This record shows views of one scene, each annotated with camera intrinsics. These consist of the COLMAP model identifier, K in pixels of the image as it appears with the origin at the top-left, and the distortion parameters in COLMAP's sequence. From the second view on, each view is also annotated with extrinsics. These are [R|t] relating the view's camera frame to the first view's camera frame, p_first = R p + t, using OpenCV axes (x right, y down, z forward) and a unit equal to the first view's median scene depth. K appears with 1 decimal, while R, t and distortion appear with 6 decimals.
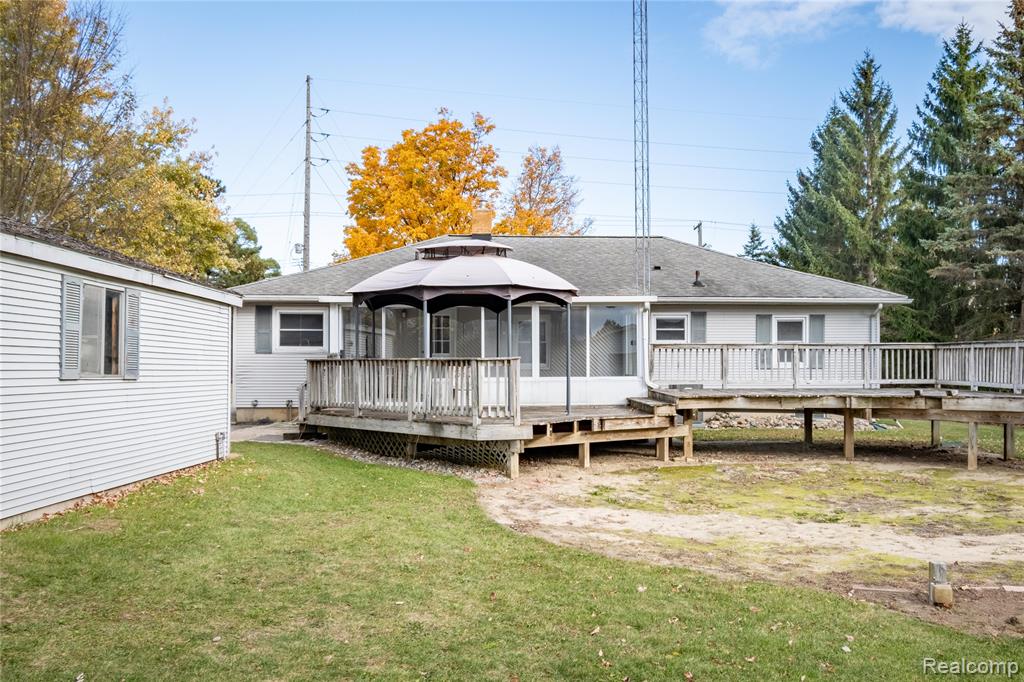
lens RADIAL K [[935.0, 0, 512.0], [0, 935.0, 341.0], [0, 0, 1]] dist [0.000708, -0.000305]
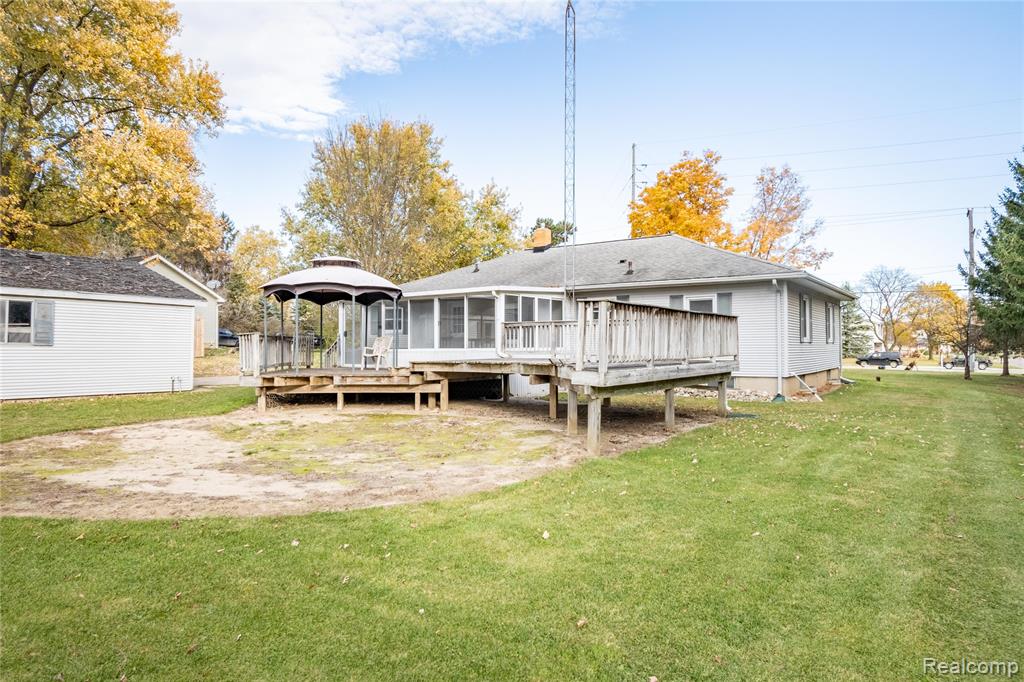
lens RADIAL K [[607.5, 0, 512.0], [0, 607.5, 341.0], [0, 0, 1]] dist [0.063775, 0.000283]
pose [[0.822233, -0.000734, -0.569150, 0.651662], [0.017642, 0.999551, 0.024198, 0.009087], [0.568877, -0.029938, 0.821878, 0.301295]]
